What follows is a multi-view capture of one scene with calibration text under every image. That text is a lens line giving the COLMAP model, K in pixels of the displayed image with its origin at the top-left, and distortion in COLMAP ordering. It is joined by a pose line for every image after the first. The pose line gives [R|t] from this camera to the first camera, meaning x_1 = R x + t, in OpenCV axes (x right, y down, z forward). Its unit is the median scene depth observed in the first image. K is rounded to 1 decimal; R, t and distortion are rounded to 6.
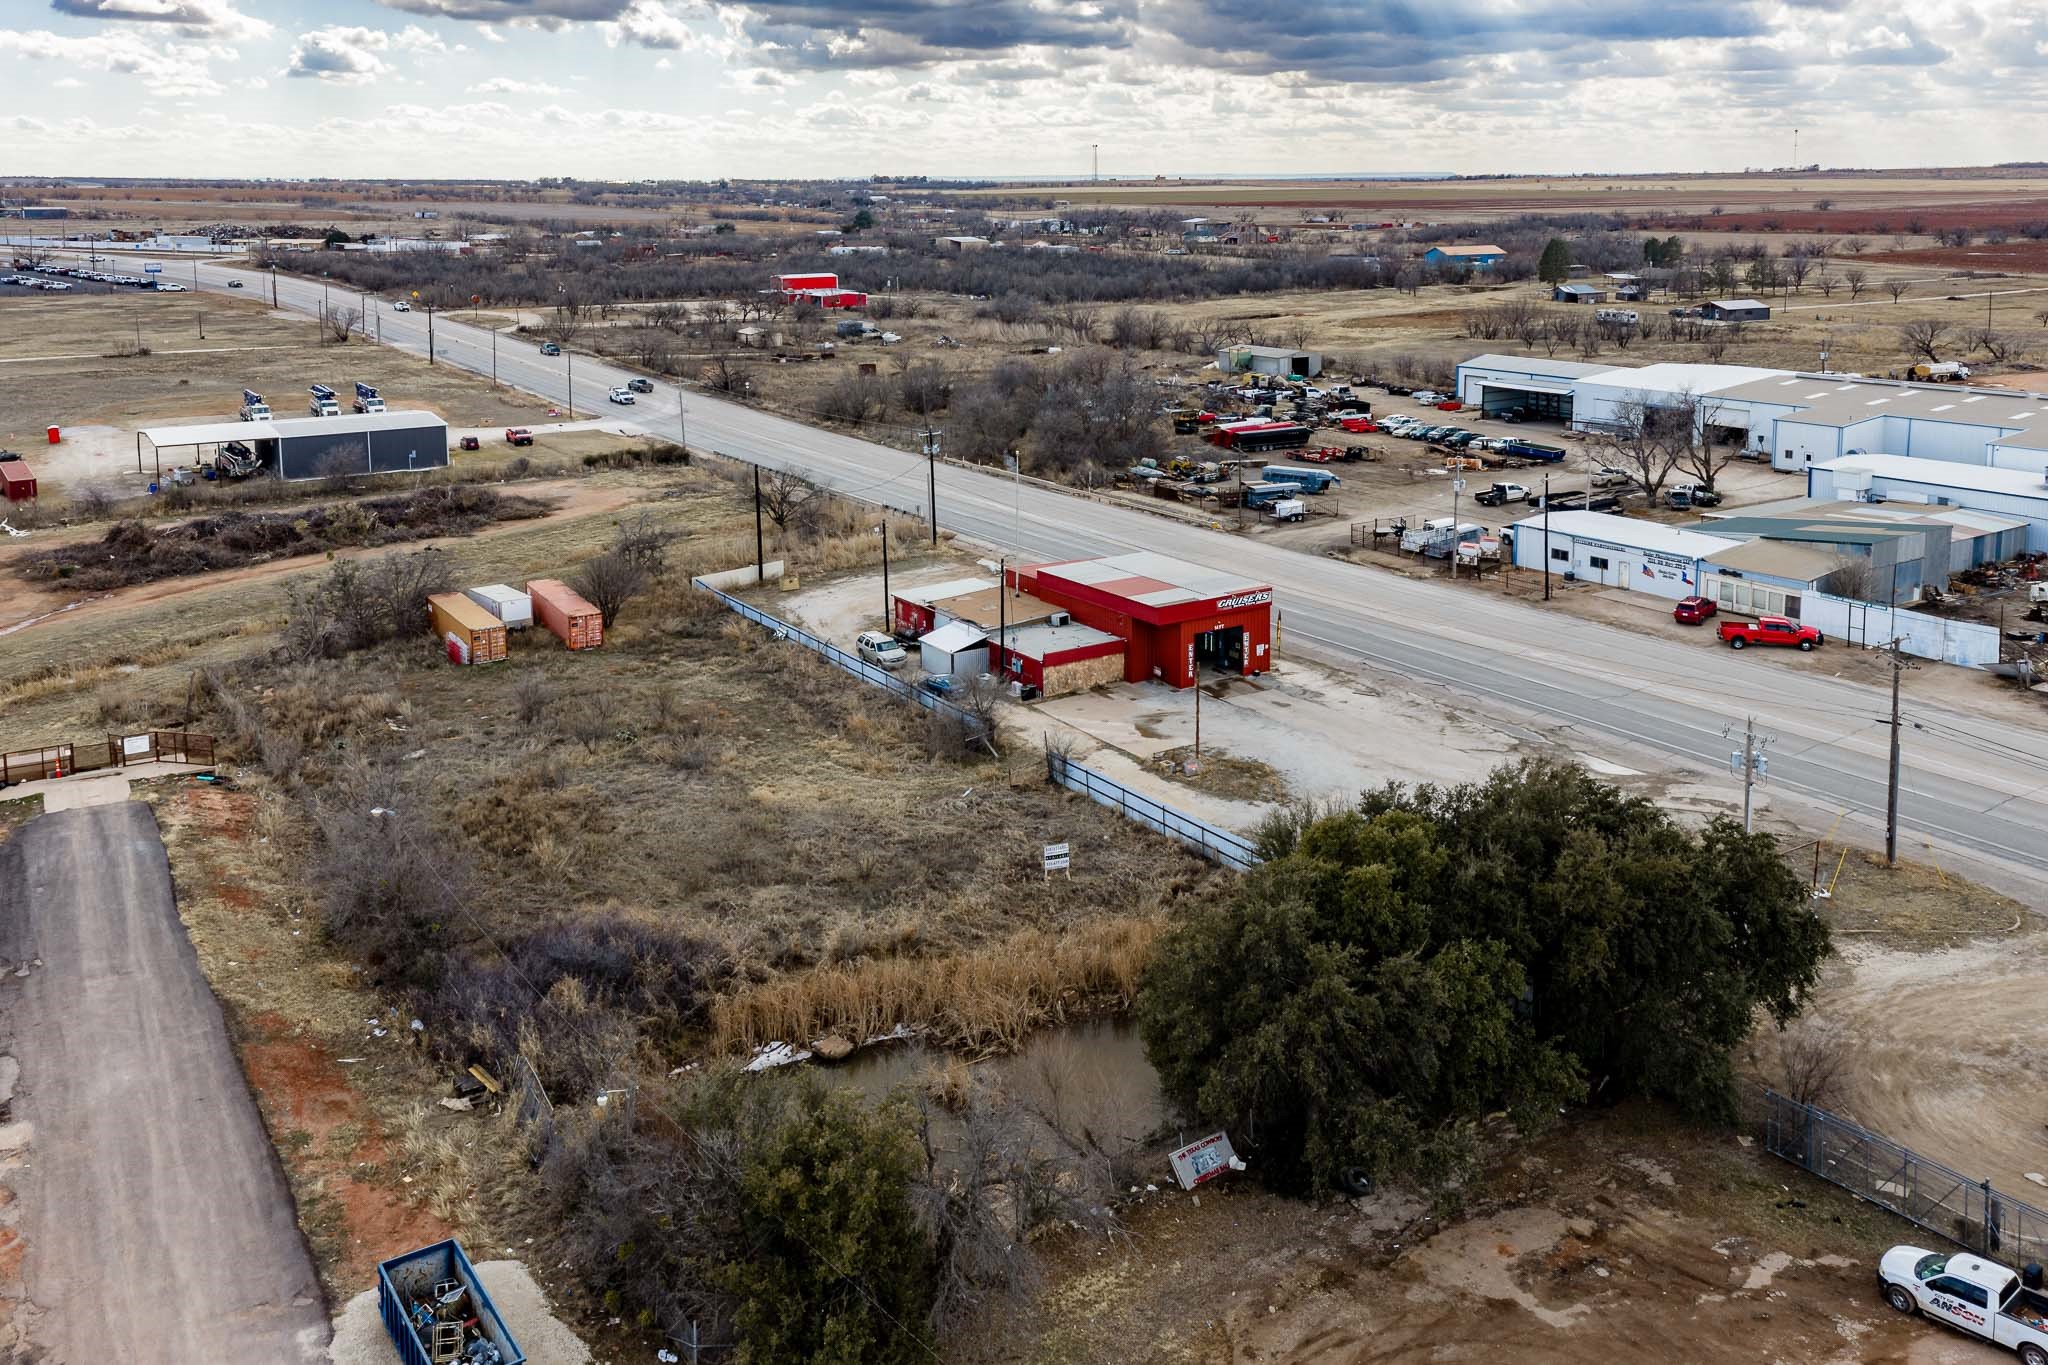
lens RADIAL K [[1668.3, 0, 1024.0], [0, 1668.3, 682.5], [0, 0, 1]] dist [0.057698, -0.002769]
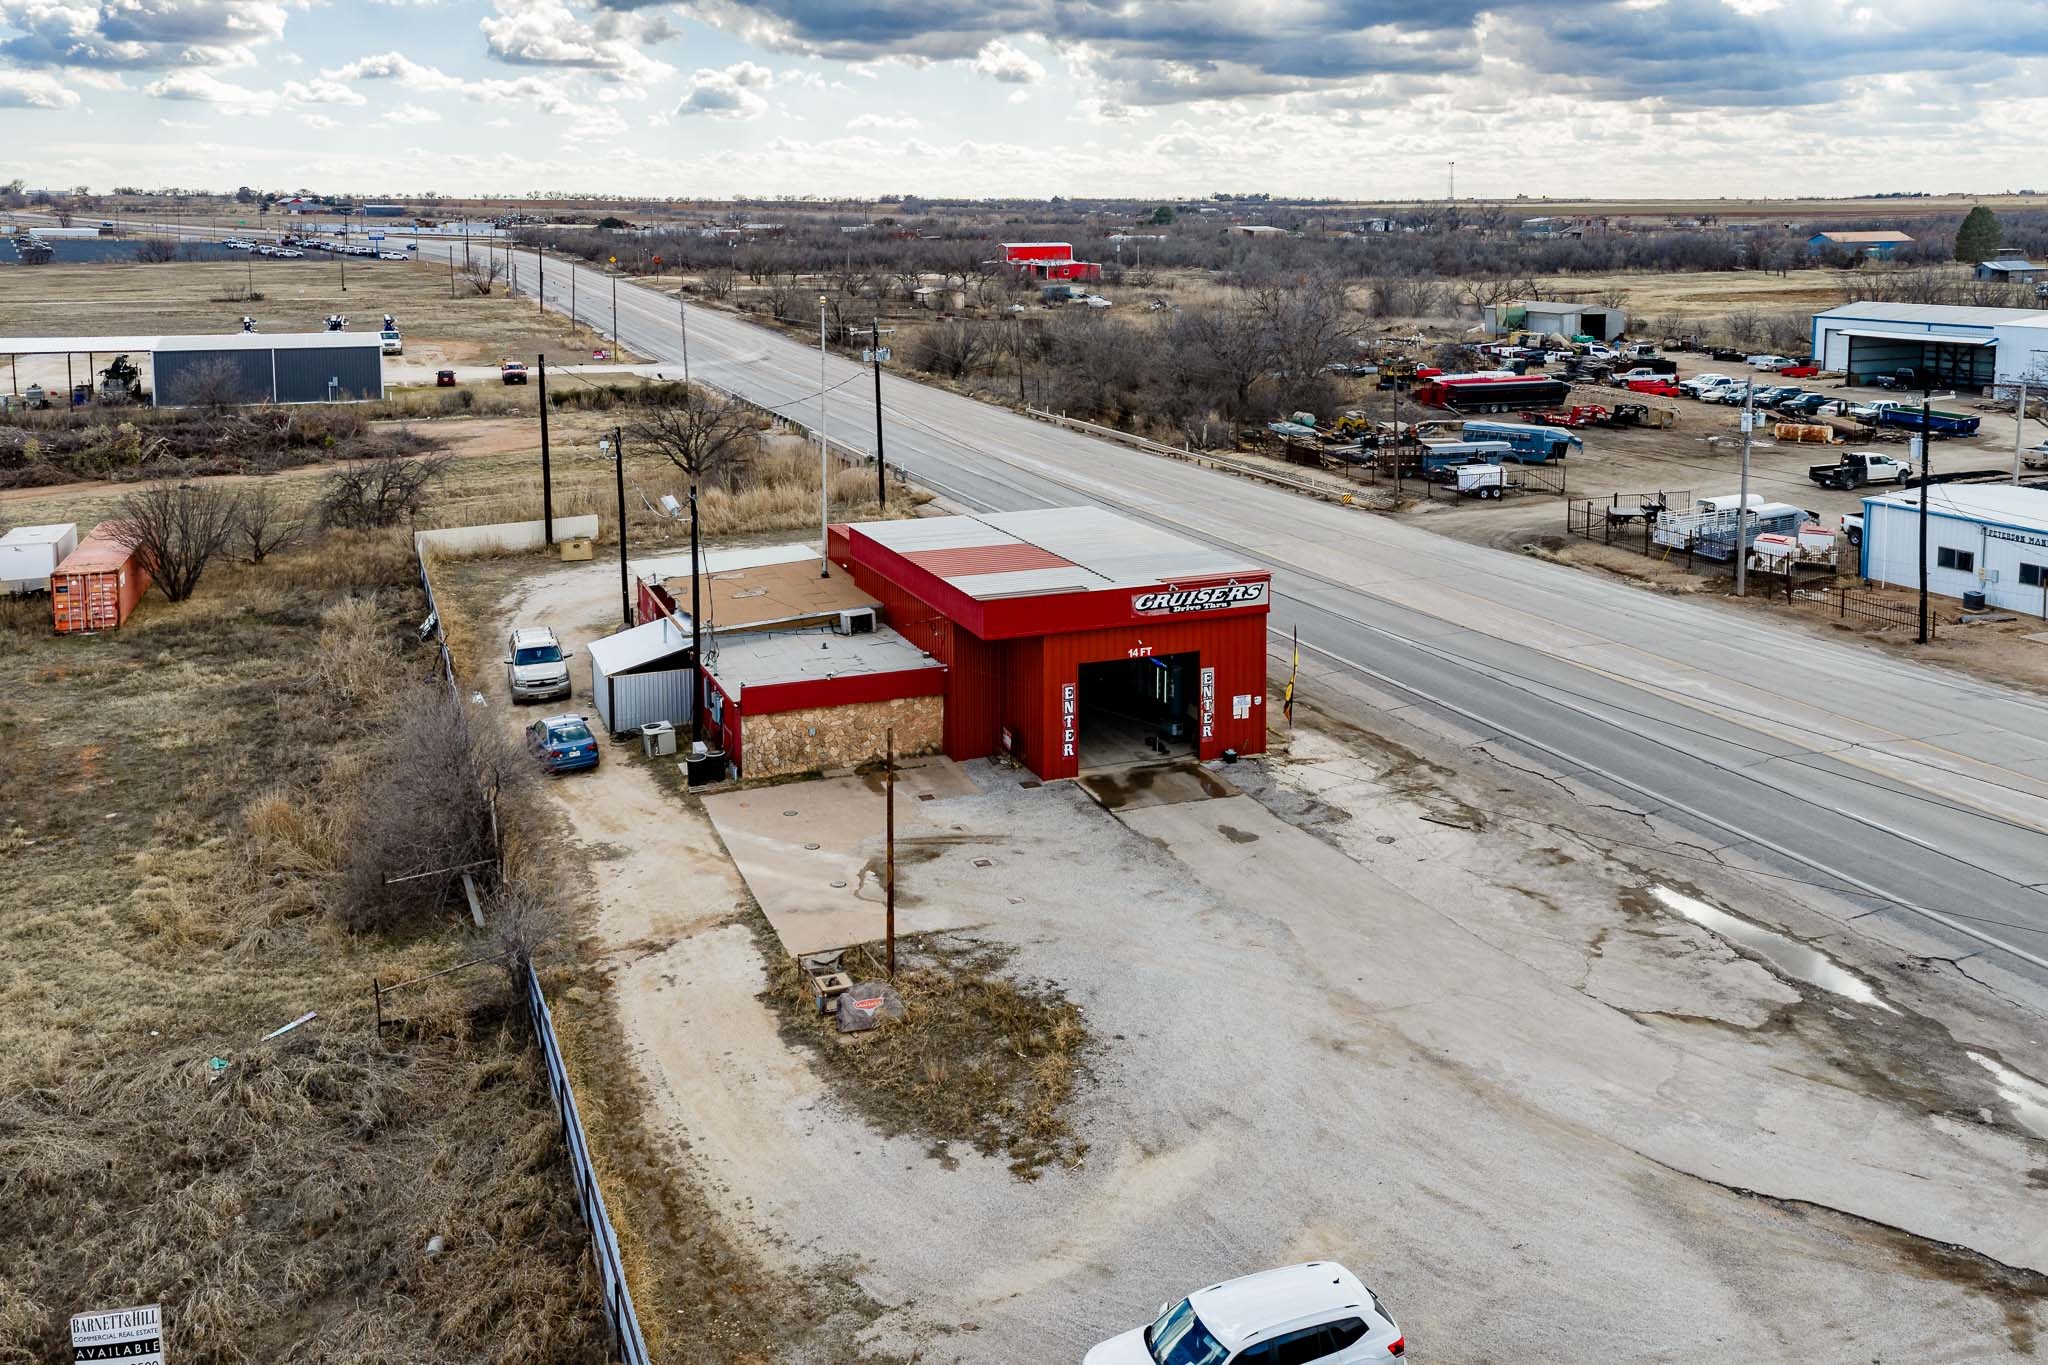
lens RADIAL K [[1702.9, 0, 1029.0], [0, 1702.9, 614.1], [0, 0, 1]] dist [0.041674, -0.007928]
pose [[0.979915, 0.050646, -0.192878, 0.119480], [-0.061714, 0.996748, -0.051808, -0.011685], [0.189627, 0.062671, 0.979854, 0.357160]]
